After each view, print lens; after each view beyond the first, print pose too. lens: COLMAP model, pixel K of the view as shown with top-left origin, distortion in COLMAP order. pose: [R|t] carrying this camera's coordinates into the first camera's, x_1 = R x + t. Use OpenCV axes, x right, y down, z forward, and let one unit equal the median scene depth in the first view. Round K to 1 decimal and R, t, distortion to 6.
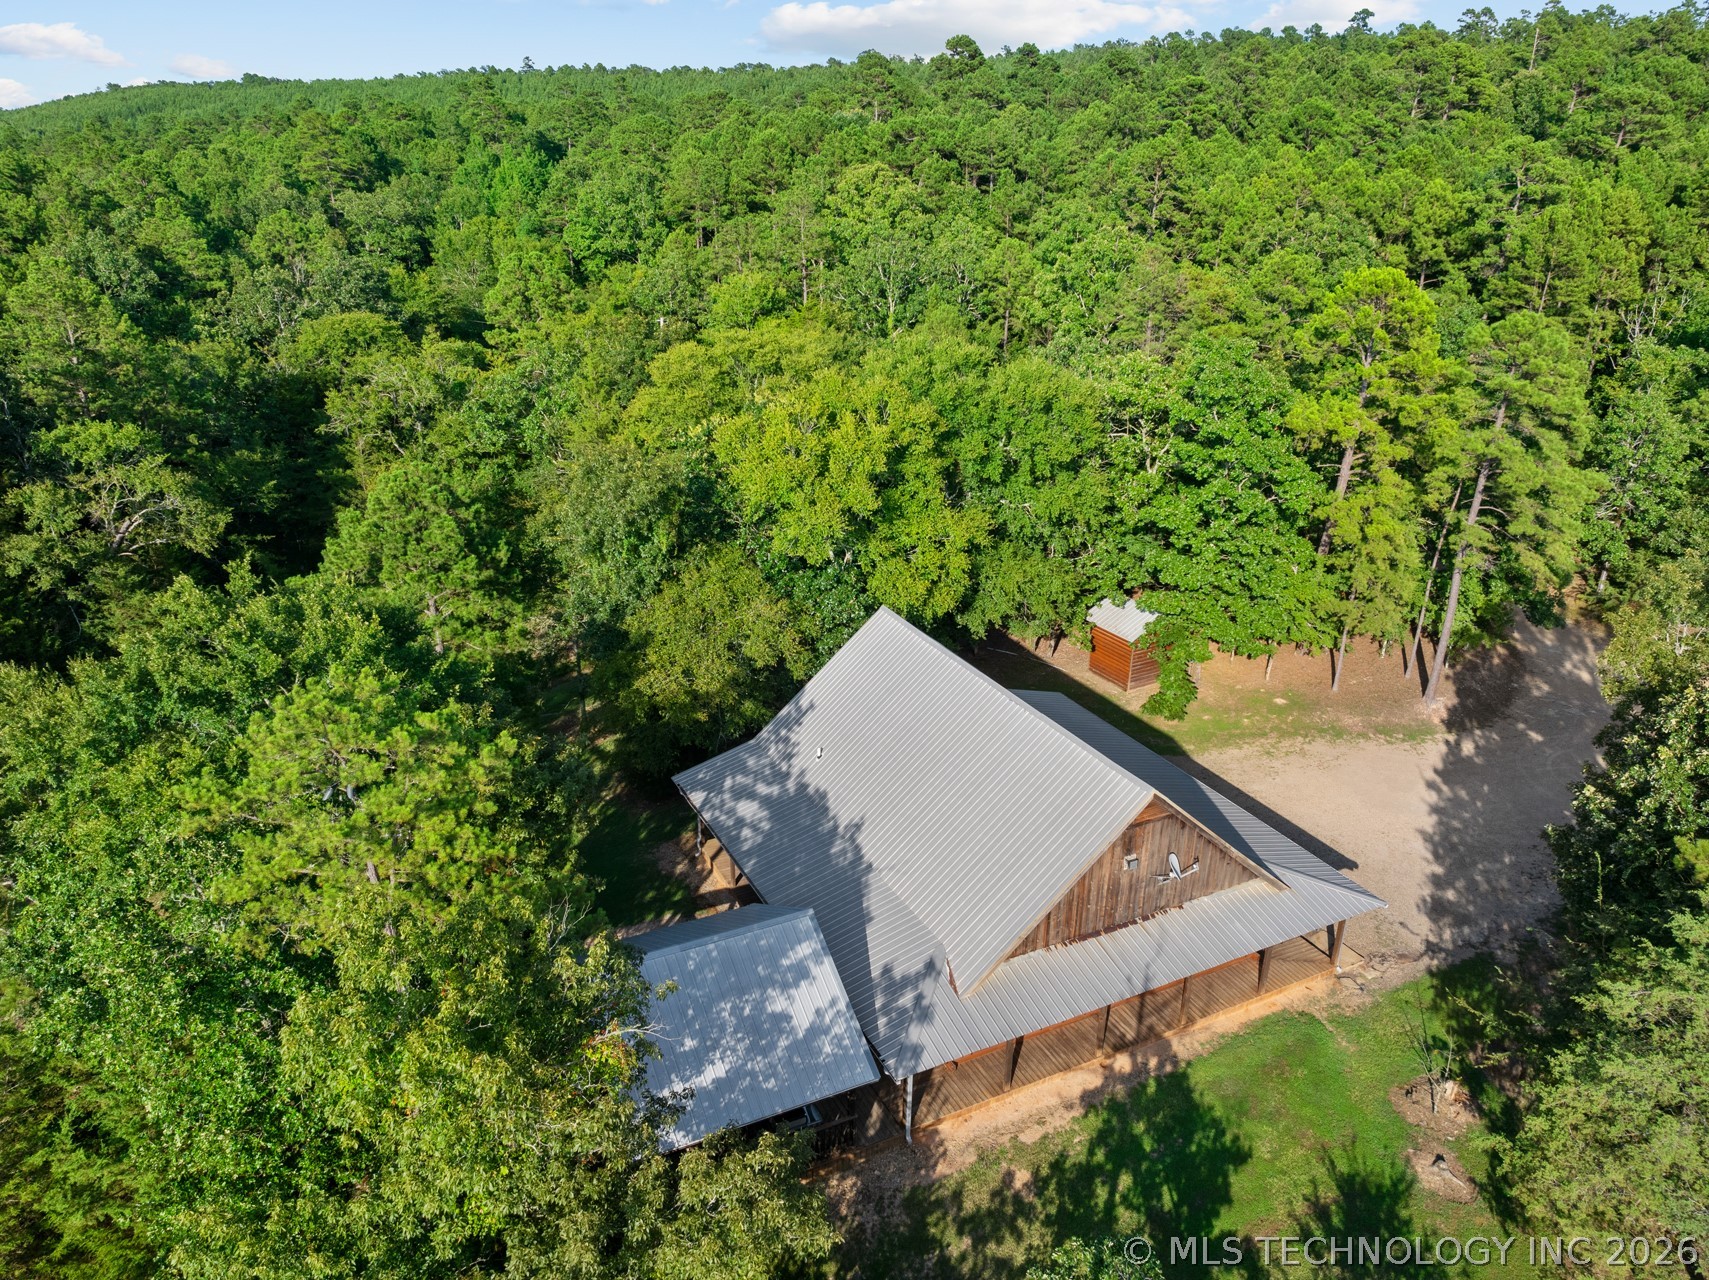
lens RADIAL K [[1122.3, 0, 854.5], [0, 1122.3, 640.0], [0, 0, 1]] dist [-0.039047, -0.005711]
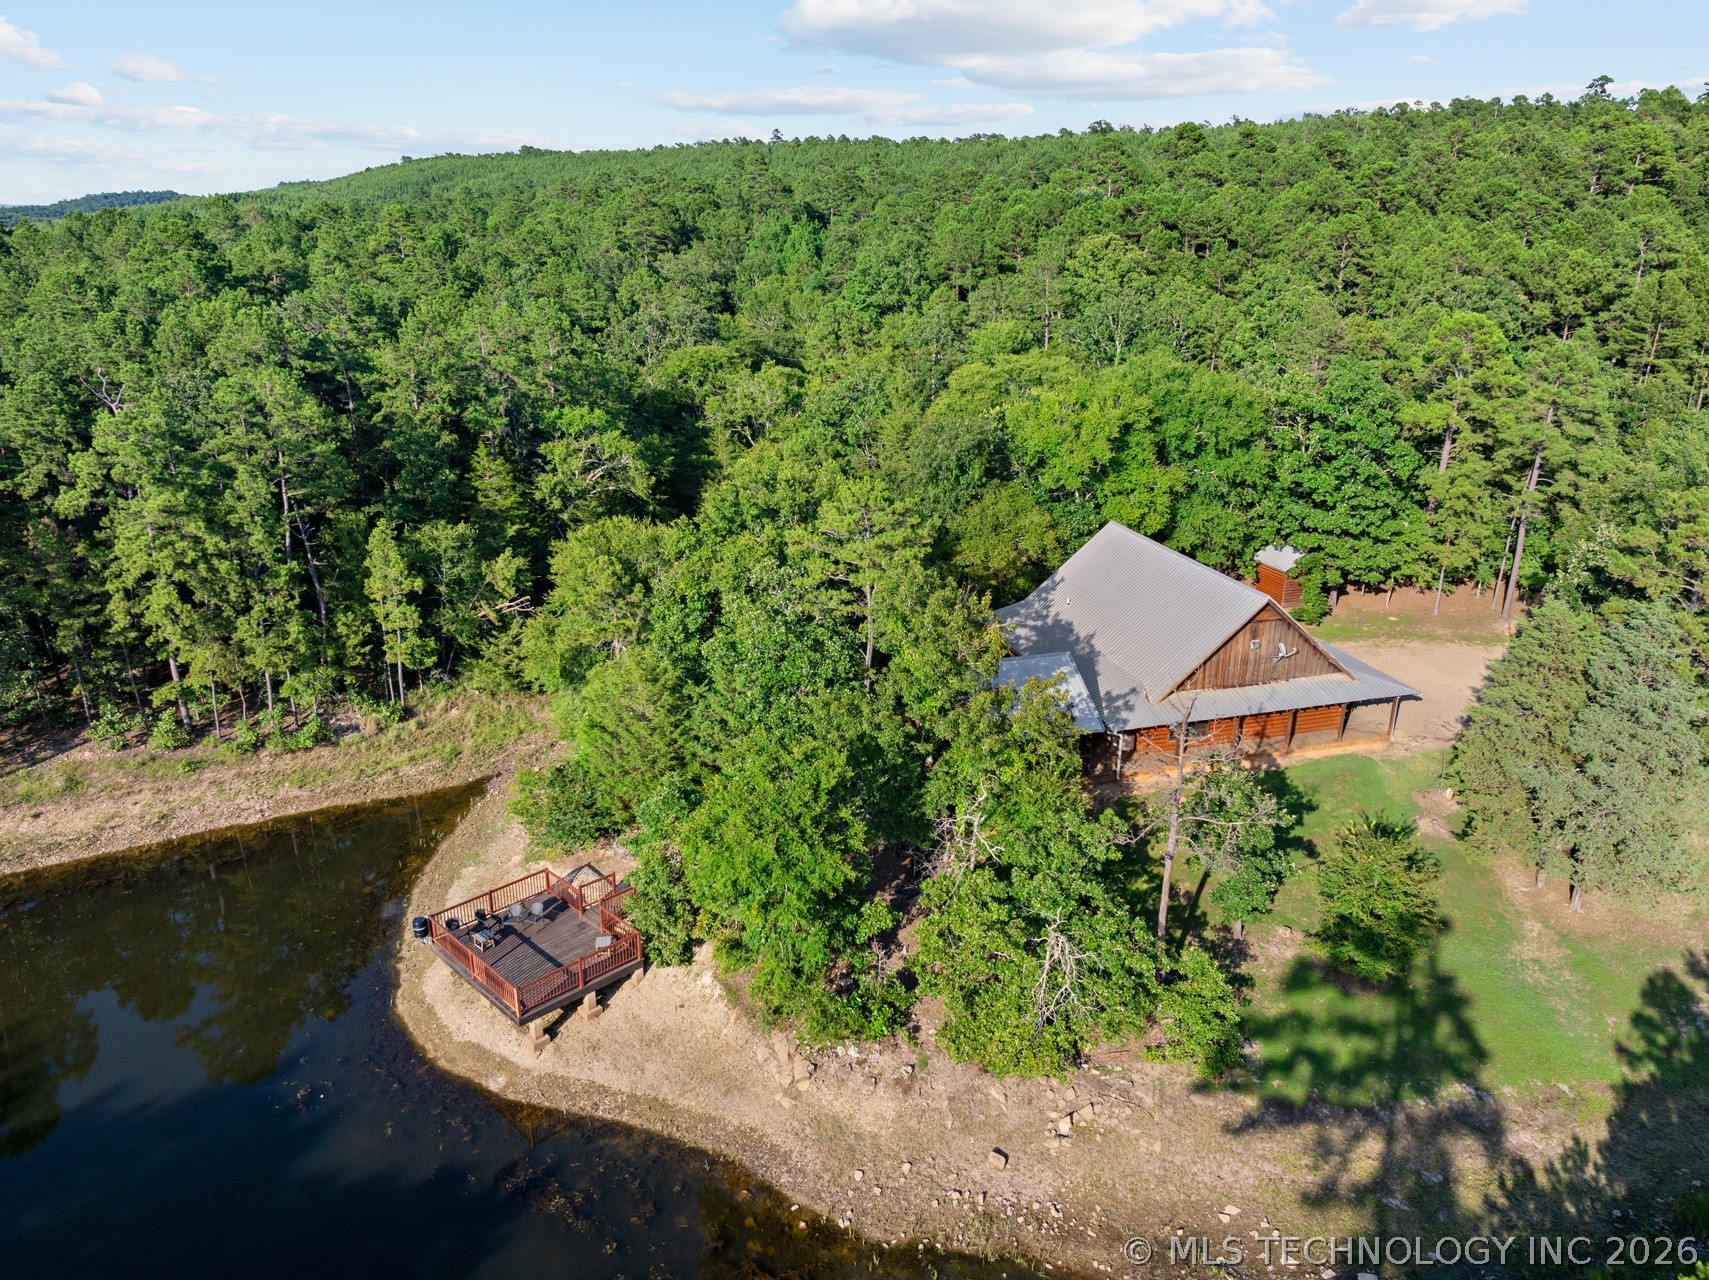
lens RADIAL K [[1122.3, 0, 854.5], [0, 1122.3, 640.0], [0, 0, 1]] dist [-0.039047, -0.005711]
pose [[0.982907, 0.056436, -0.175240, -0.023148], [-0.064833, 0.996988, -0.042566, 0.117855], [0.172309, 0.053200, 0.983605, -0.310836]]
